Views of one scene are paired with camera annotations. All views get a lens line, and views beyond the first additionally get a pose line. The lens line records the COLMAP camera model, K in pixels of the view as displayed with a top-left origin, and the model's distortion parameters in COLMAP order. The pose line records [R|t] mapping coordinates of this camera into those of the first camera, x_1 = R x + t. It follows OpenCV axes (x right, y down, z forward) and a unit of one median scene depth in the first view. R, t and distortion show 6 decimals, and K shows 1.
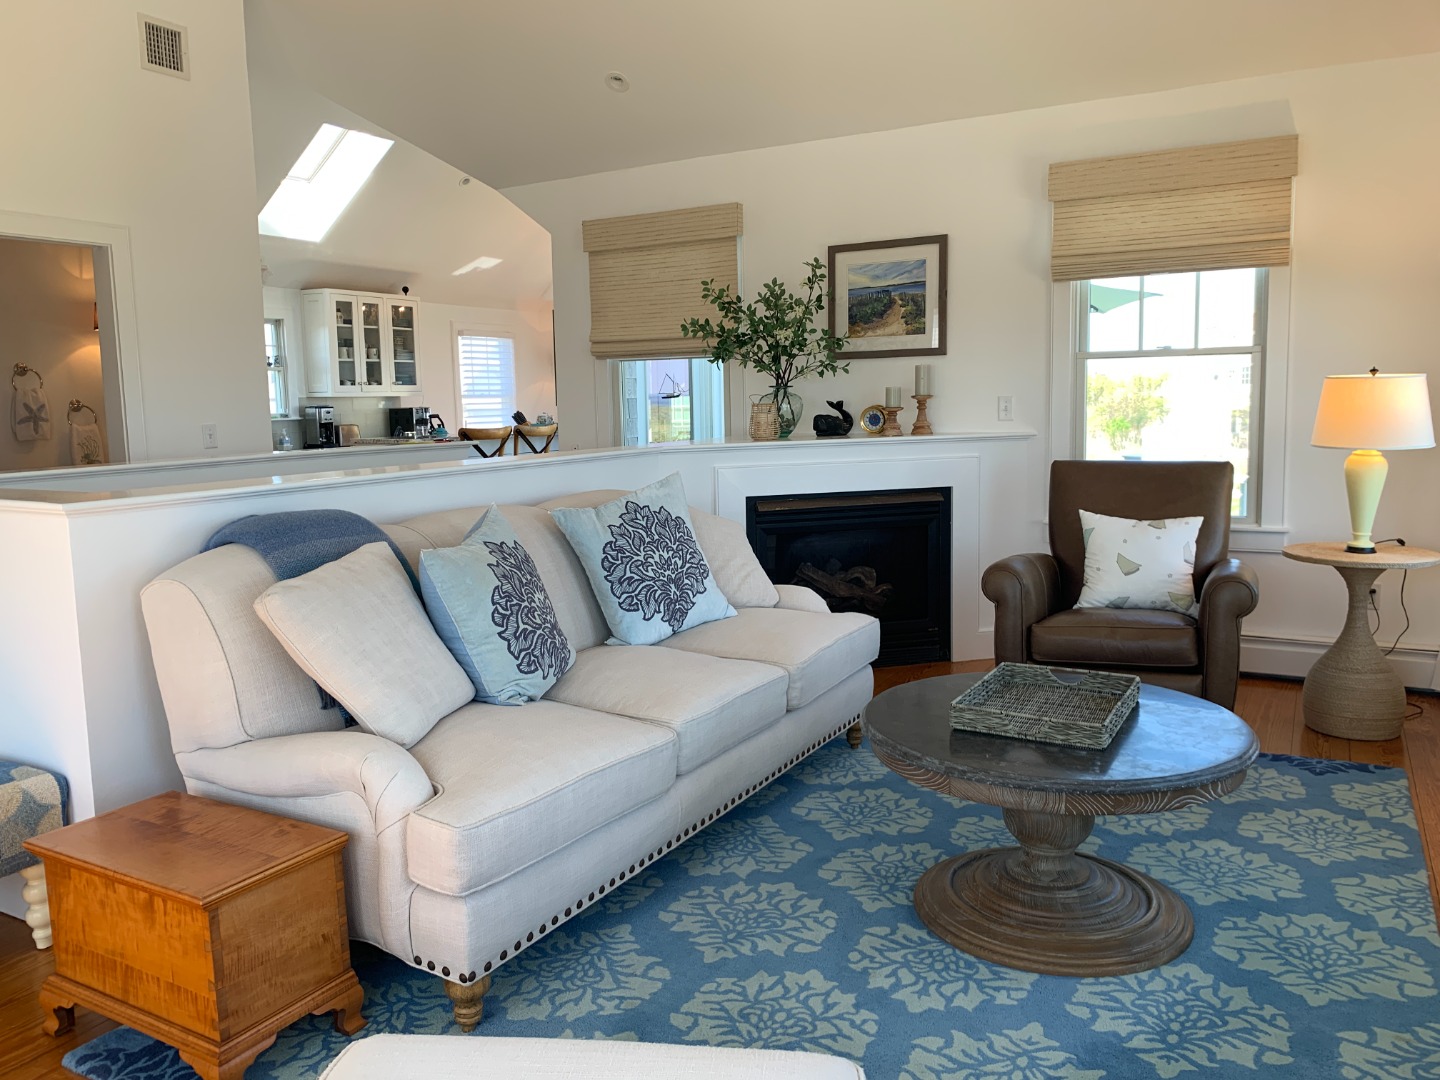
lens RADIAL K [[1084.0, 0, 717.6], [0, 1084.0, 543.1], [0, 0, 1]] dist [0.005898, -0.016242]
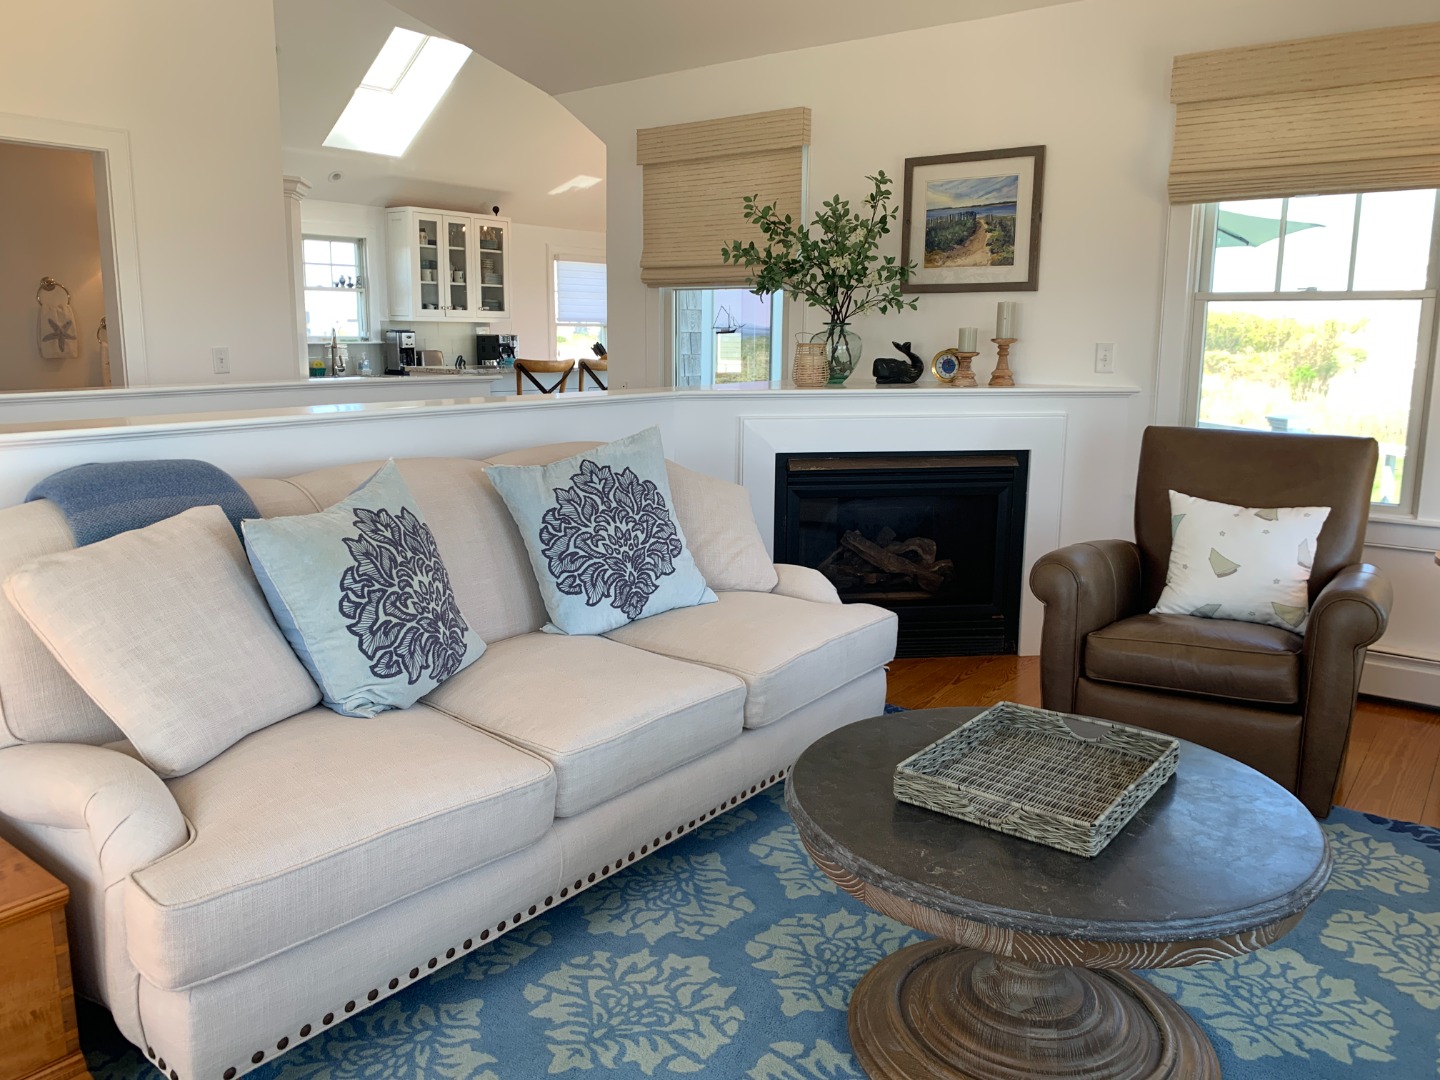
lens RADIAL K [[1084.0, 0, 716.8], [0, 1084.0, 538.0], [0, 0, 1]] dist [0.005898, -0.016242]
pose [[0.989310, 0.054543, -0.135245, 0.098275], [-0.046760, 0.997098, 0.060076, -0.024397], [0.138129, -0.053110, 0.988989, 0.137711]]
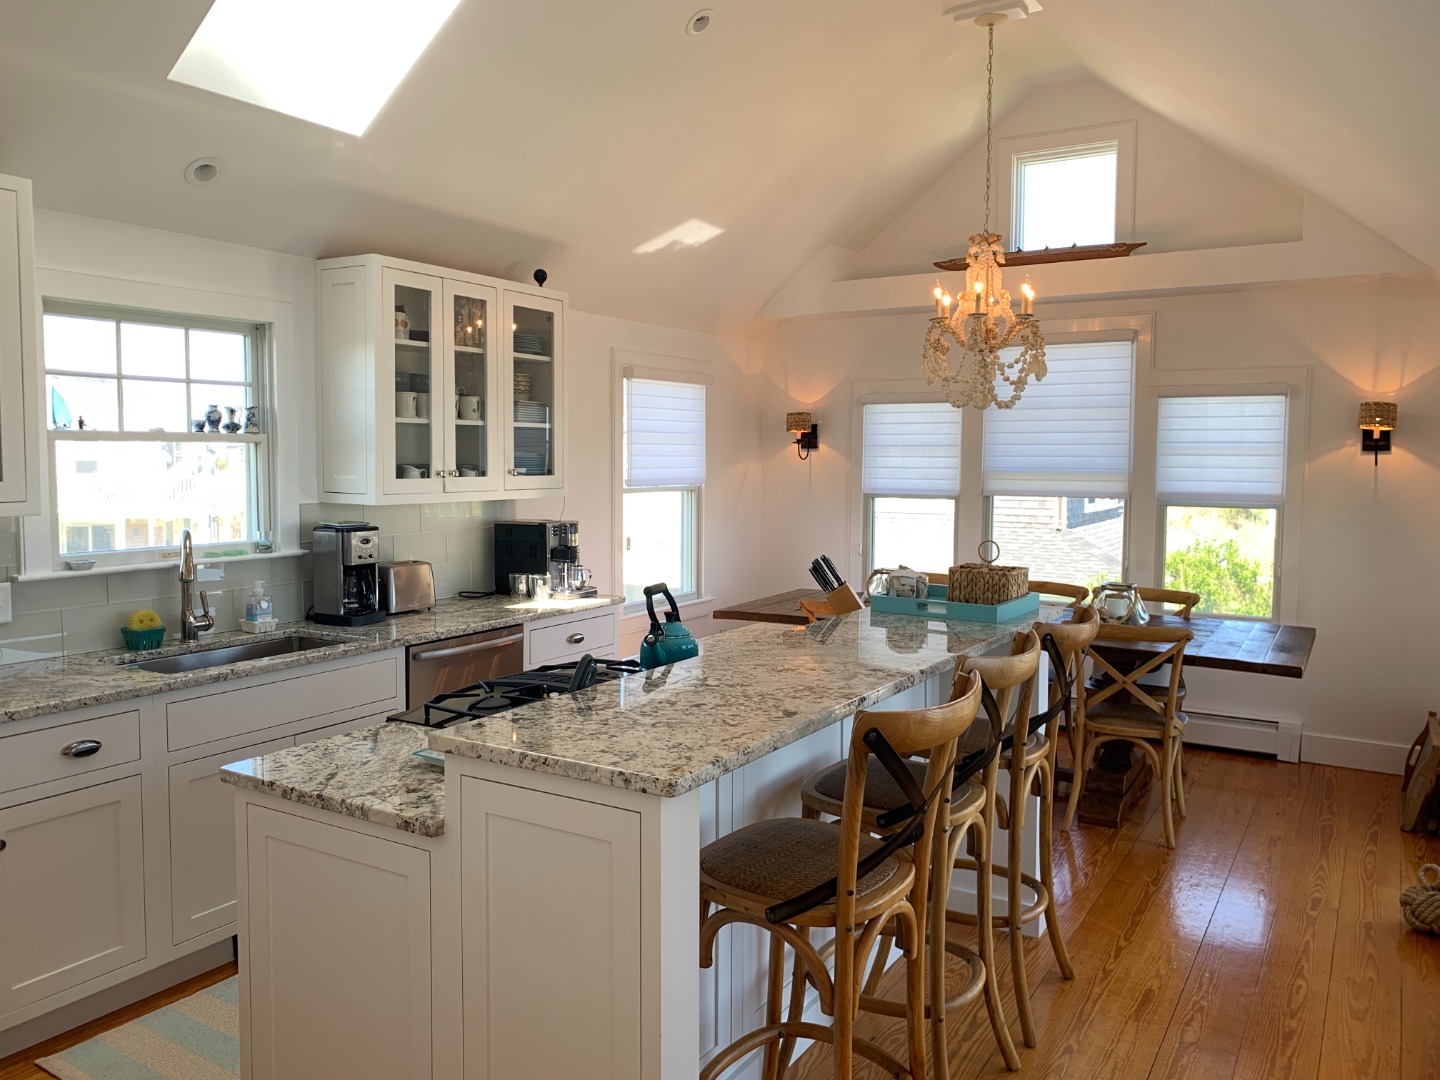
lens RADIAL K [[1084.0, 0, 723.0], [0, 1084.0, 537.8], [0, 0, 1]] dist [0.005898, -0.016242]
pose [[0.999129, 0.026635, -0.032132, -0.381348], [-0.028441, 0.997961, -0.057133, -0.189654], [0.030545, 0.057997, 0.997849, 1.076465]]
